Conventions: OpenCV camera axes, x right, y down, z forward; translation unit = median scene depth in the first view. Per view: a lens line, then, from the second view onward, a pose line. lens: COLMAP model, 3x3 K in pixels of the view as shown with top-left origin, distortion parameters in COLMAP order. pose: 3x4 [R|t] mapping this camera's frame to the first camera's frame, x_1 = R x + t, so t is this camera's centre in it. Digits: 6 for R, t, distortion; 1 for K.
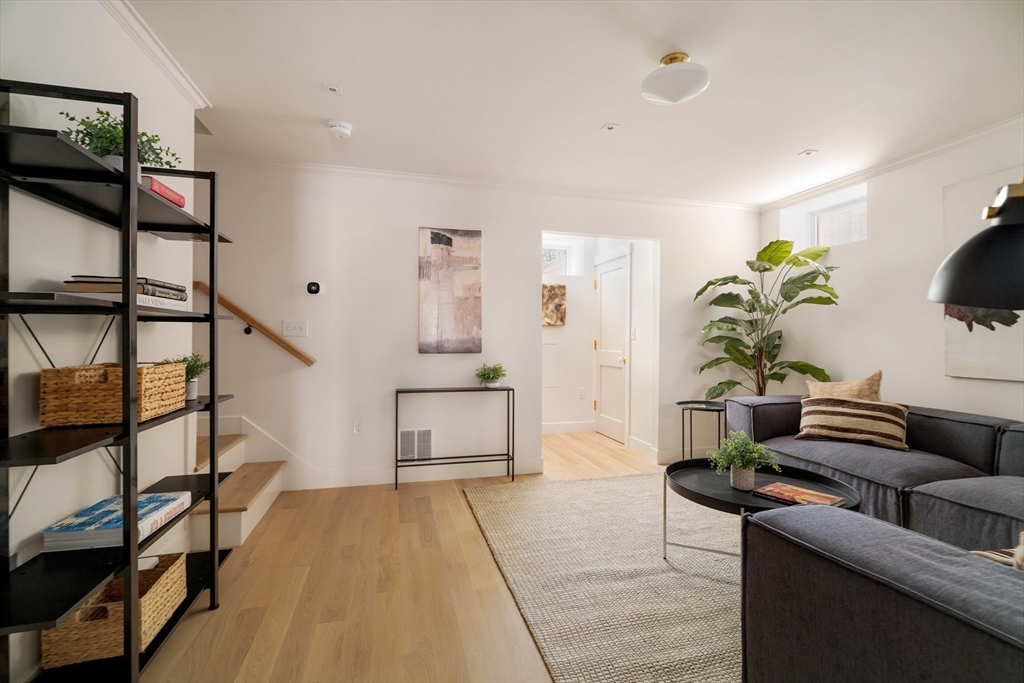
lens RADIAL K [[466.4, 0, 518.8], [0, 466.4, 339.5], [0, 0, 1]] dist [0.003014, 0.000505]
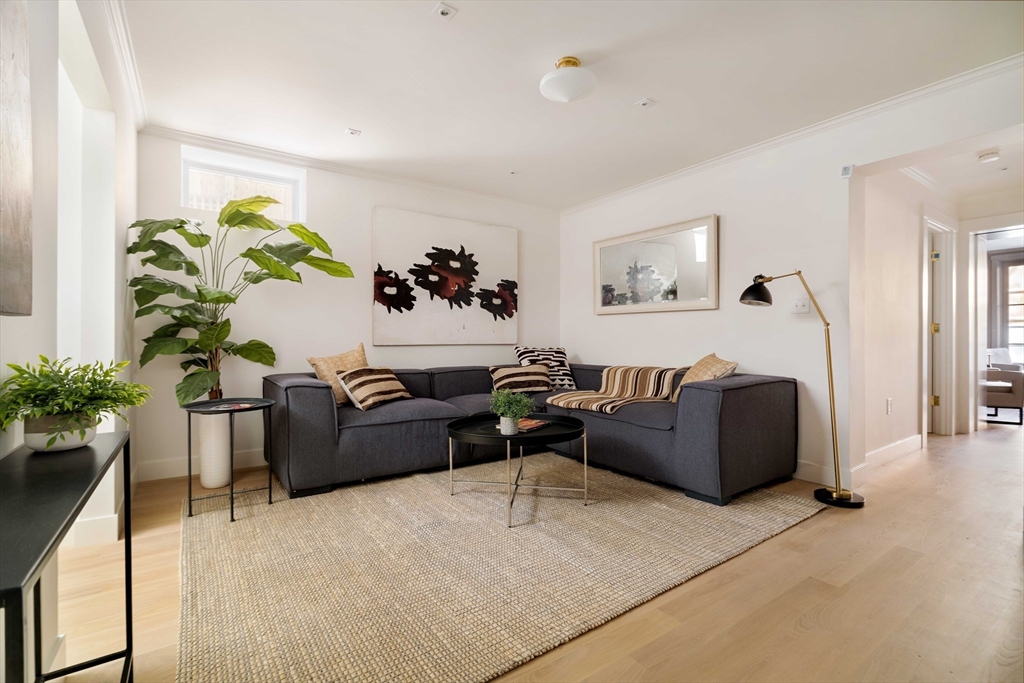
lens RADIAL K [[466.4, 0, 518.3], [0, 466.4, 340.8], [0, 0, 1]] dist [0.003014, 0.000505]
pose [[-0.344426, -0.010098, 0.938759, -0.543429], [0.001937, 0.999932, 0.011467, 0.054953], [-0.938811, 0.005768, -0.344383, 1.161232]]
